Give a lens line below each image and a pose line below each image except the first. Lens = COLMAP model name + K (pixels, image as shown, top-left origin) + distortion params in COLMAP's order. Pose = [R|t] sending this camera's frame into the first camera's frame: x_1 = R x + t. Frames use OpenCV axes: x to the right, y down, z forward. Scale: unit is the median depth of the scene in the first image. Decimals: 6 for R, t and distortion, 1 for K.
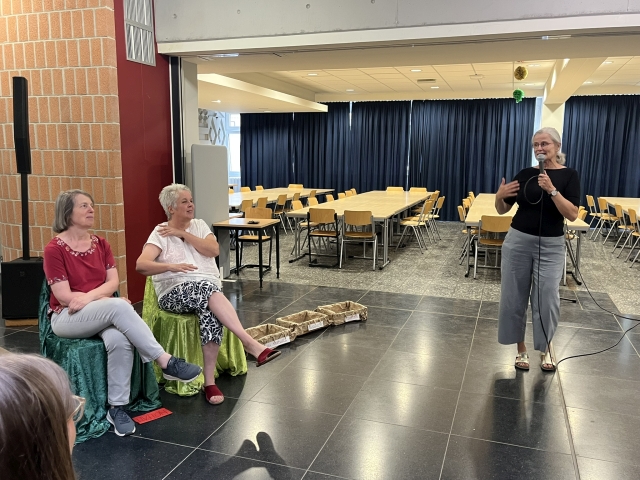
lens RADIAL K [[567.0, 0, 320.0], [0, 567.0, 240.0], [0, 0, 1]] dist [0.056623, -0.005964]
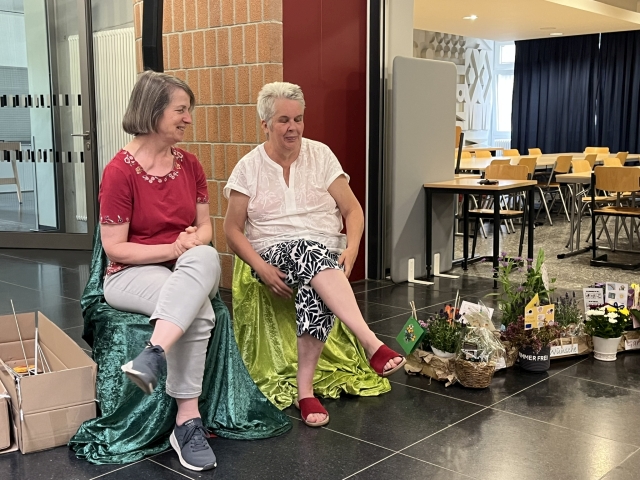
lens RADIAL K [[790.6, 0, 320.0], [0, 790.6, 240.0], [0, 0, 1]] dist [0.022175, 0.049277]
pose [[0.917176, 0.044817, -0.395955, 0.049246], [-0.049465, 0.998775, -0.001532, 0.035823], [0.395401, 0.020992, 0.918269, 0.125548]]
